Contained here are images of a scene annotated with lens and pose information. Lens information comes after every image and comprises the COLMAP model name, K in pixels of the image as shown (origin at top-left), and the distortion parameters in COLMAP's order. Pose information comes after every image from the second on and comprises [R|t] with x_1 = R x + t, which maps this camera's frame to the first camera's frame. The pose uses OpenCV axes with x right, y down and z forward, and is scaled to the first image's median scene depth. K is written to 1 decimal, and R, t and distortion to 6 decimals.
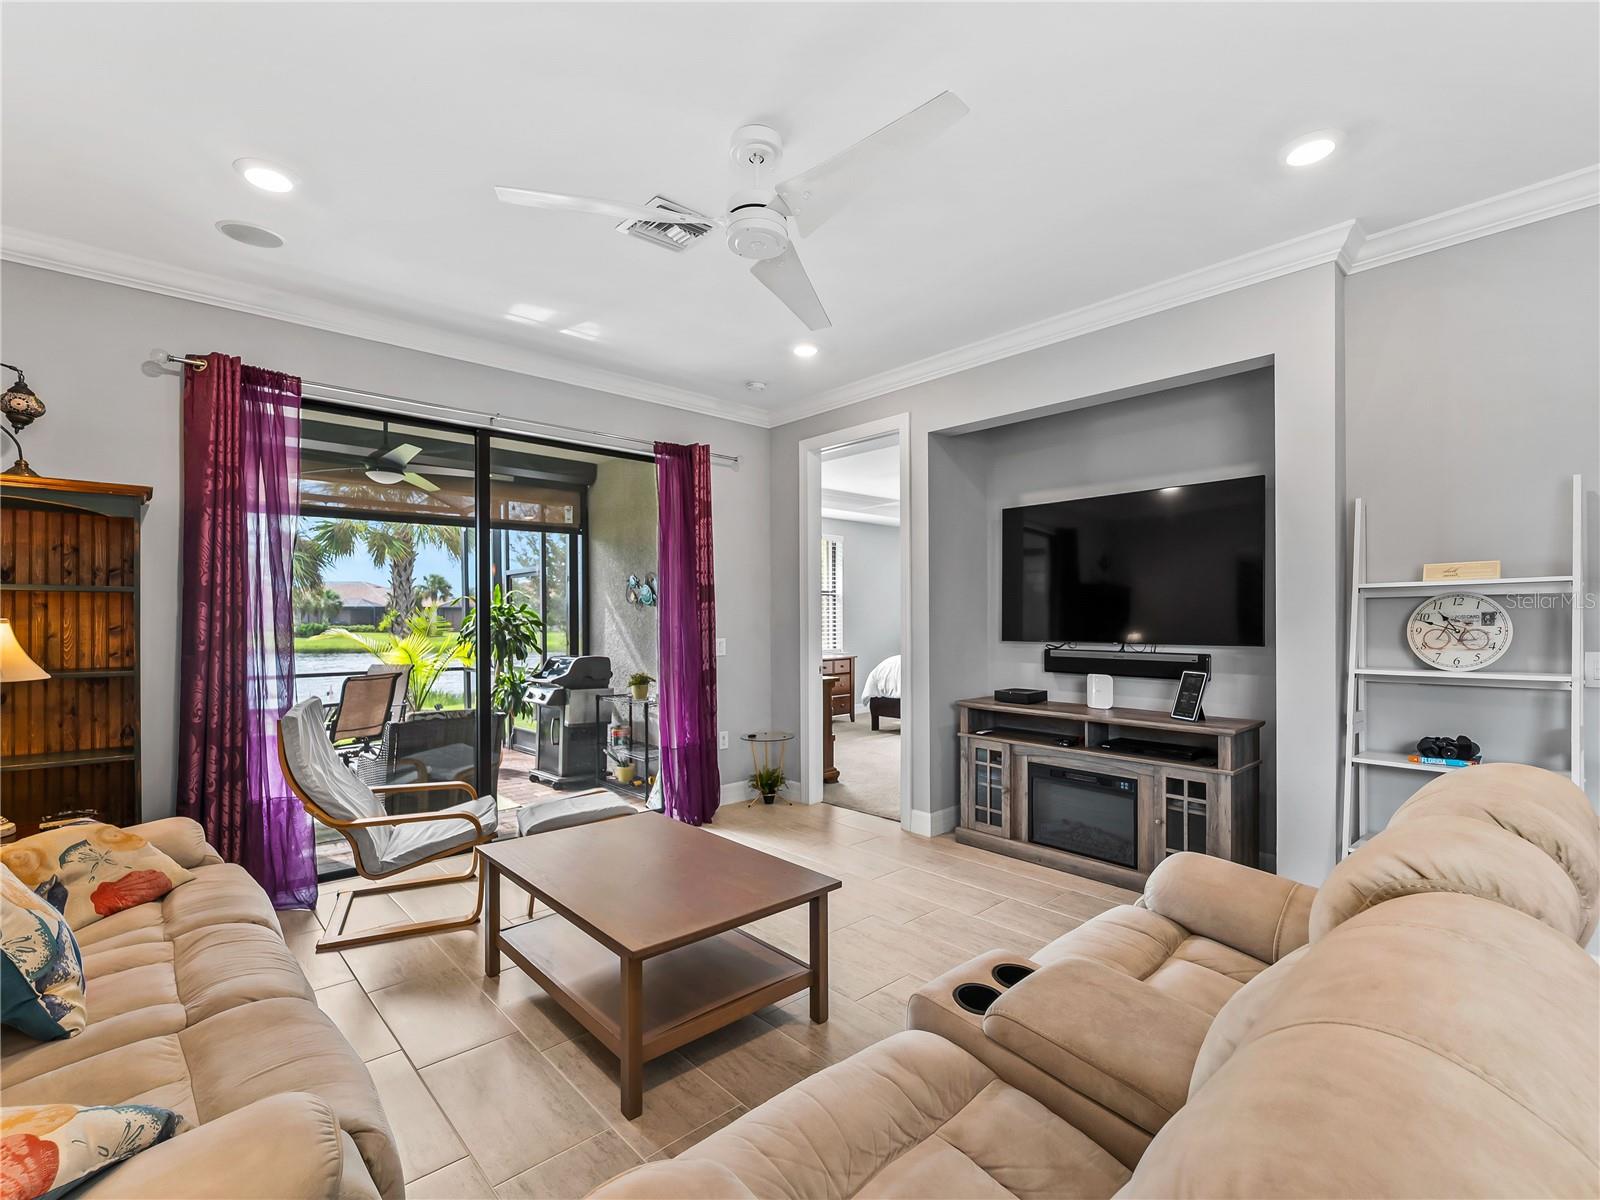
lens RADIAL K [[736.3, 0, 805.3], [0, 736.3, 620.8], [0, 0, 1]] dist [0.003616, -0.002648]
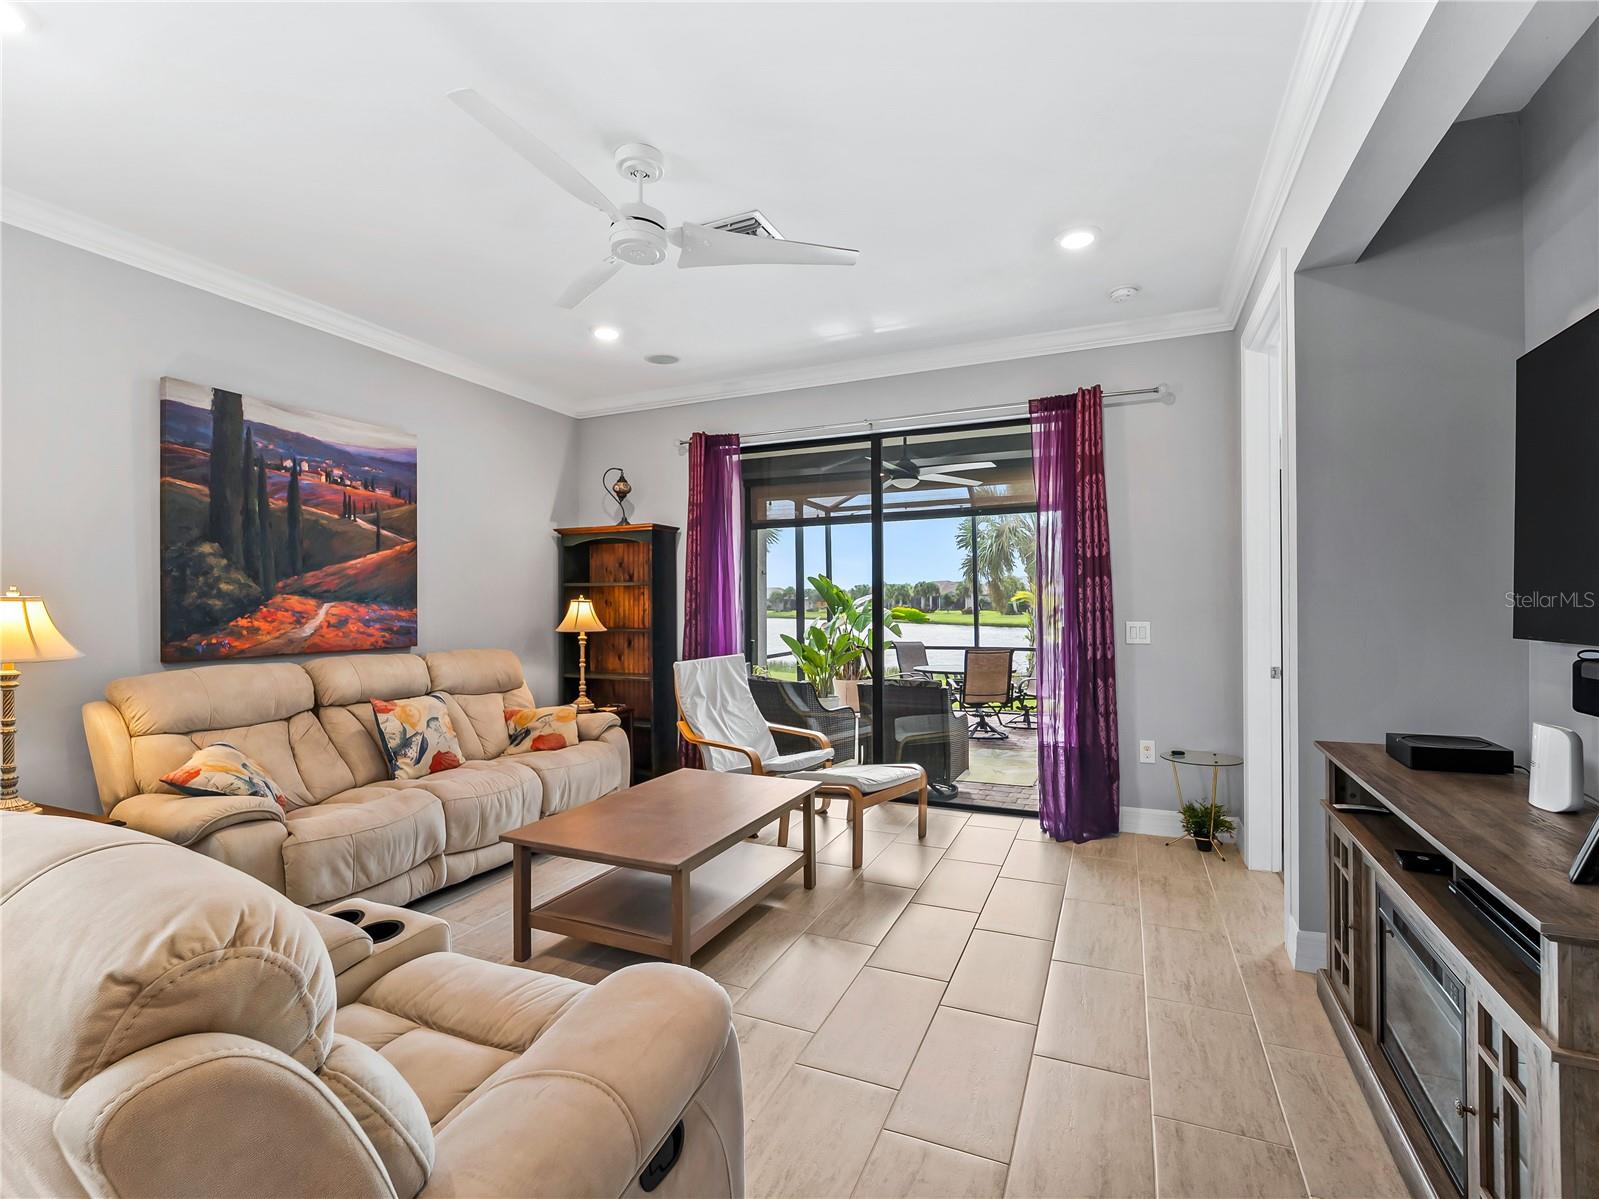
lens RADIAL K [[735.8, 0, 808.9], [0, 735.8, 605.9], [0, 0, 1]] dist [0.003616, -0.002648]
pose [[0.404771, 0.001570, -0.914417, 0.585271], [0.001553, 0.999996, 0.002404, 0.005457], [0.914417, -0.002393, 0.404767, 0.448527]]
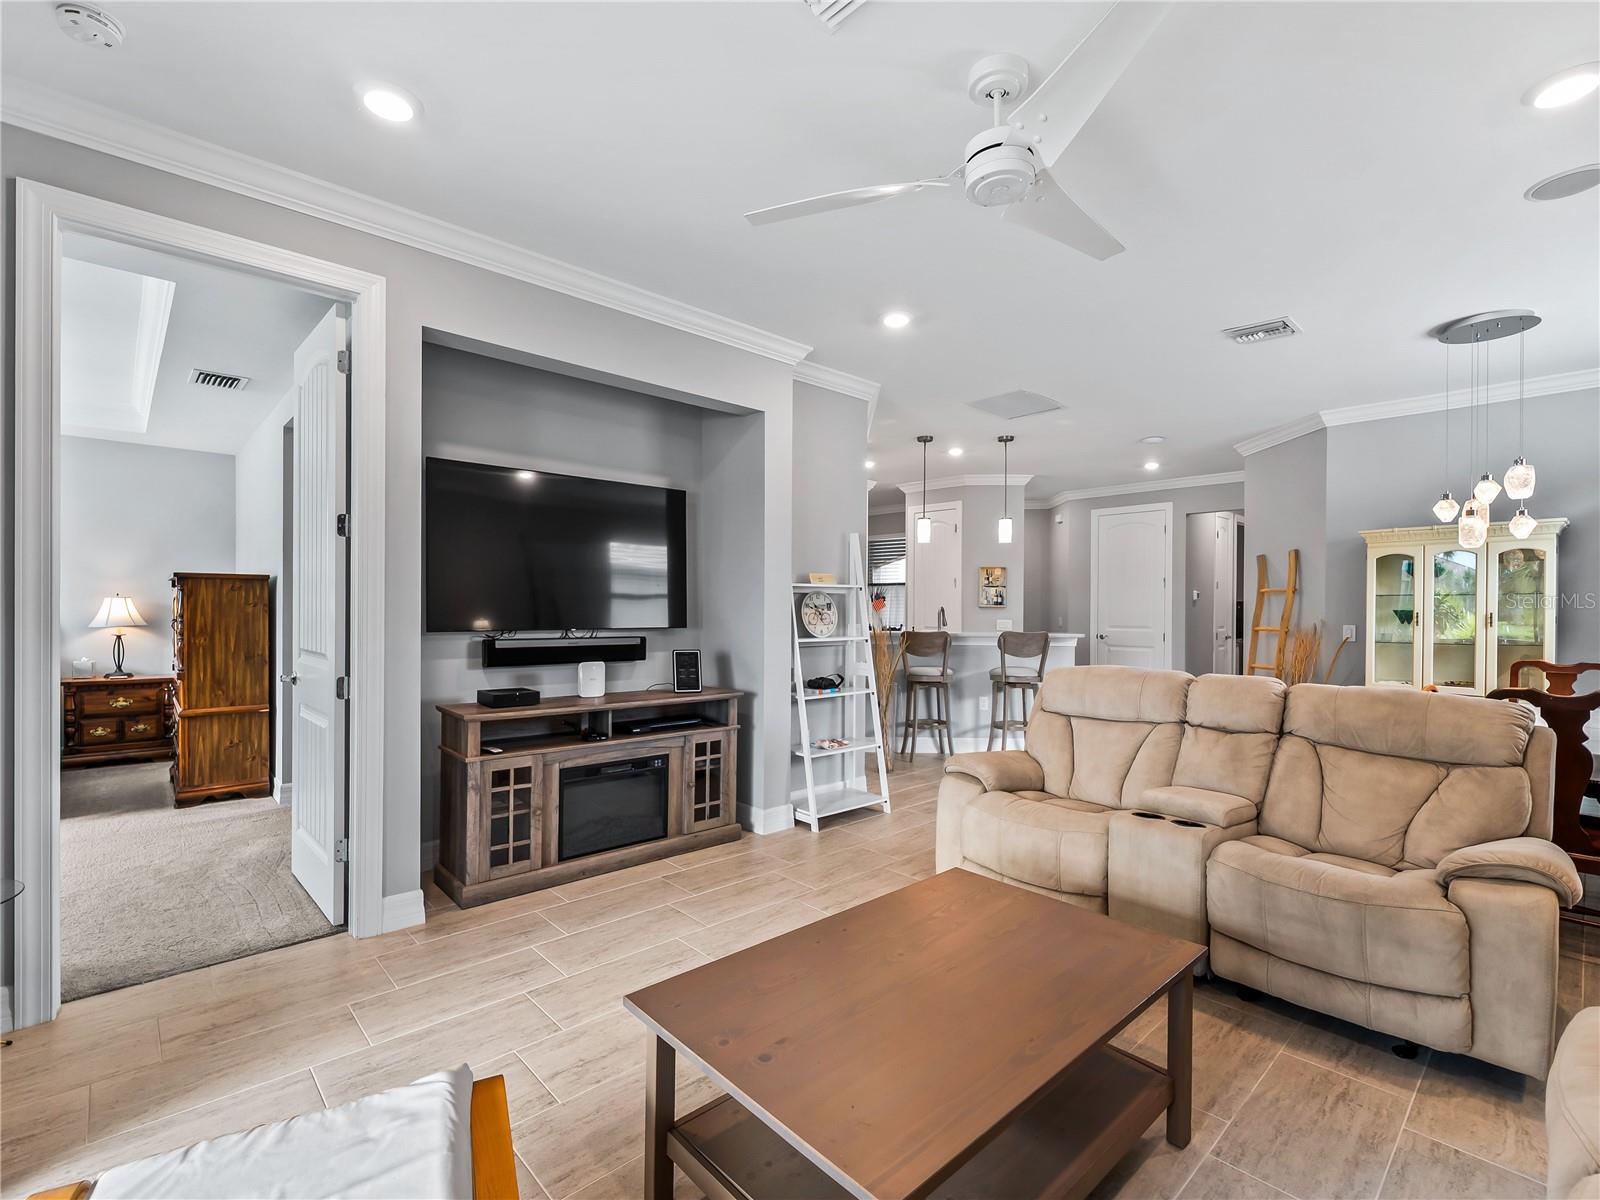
lens RADIAL K [[736.3, 0, 804.9], [0, 736.3, 611.9], [0, 0, 1]] dist [0.003616, -0.002648]
pose [[-0.005106, -0.002198, 0.999985, -0.552330], [-0.004067, 0.999989, 0.002177, 0.003630], [-0.999979, -0.004056, -0.005115, 0.704590]]
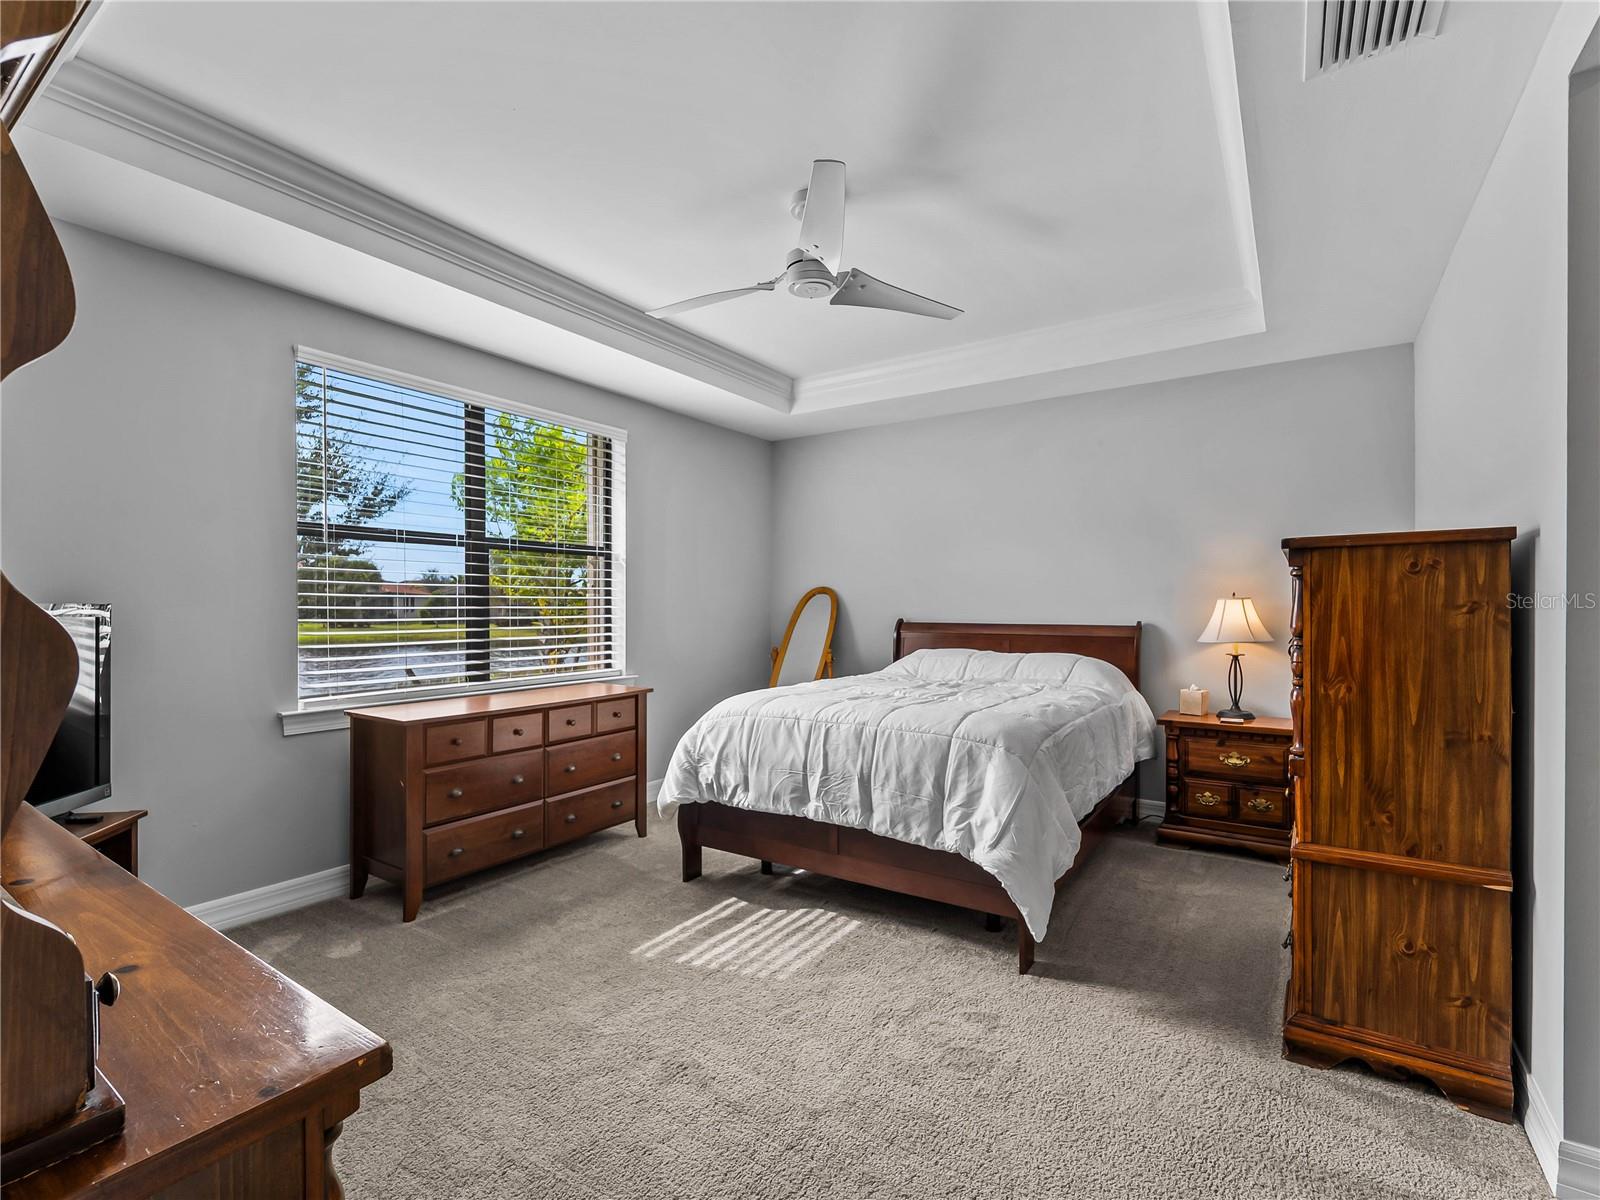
lens RADIAL K [[736.3, 0, 805.2], [0, 736.3, 612.8], [0, 0, 1]] dist [0.003616, -0.002648]
pose [[0.973170, 0.001192, 0.230082, 0.129437], [-0.002227, 0.999989, 0.004240, 0.000038], [-0.230075, -0.004638, 0.973162, 1.233755]]
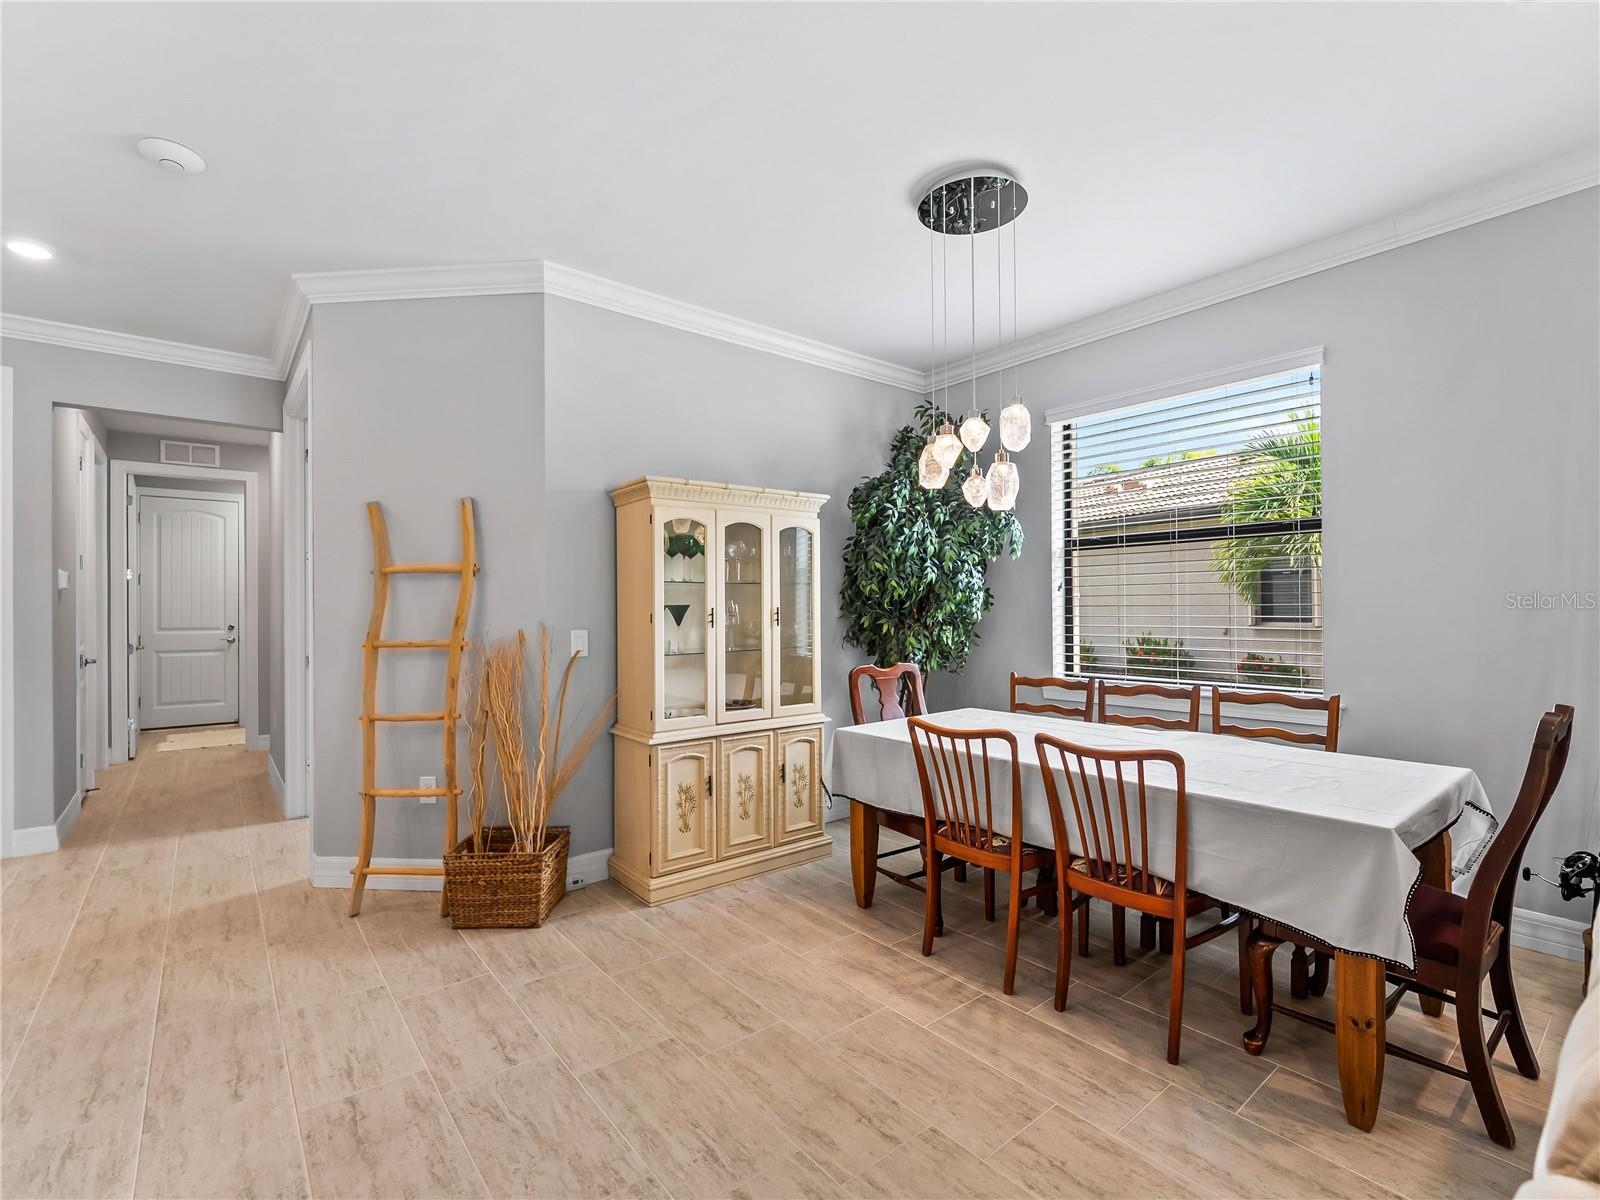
lens RADIAL K [[736.3, 0, 803.5], [0, 736.3, 608.3], [0, 0, 1]] dist [0.003616, -0.002648]
pose [[-0.997564, 0.012590, 0.068607, 0.511312], [0.012801, 0.999915, 0.002638, 0.003175], [-0.068568, 0.003510, -0.997640, 0.502742]]
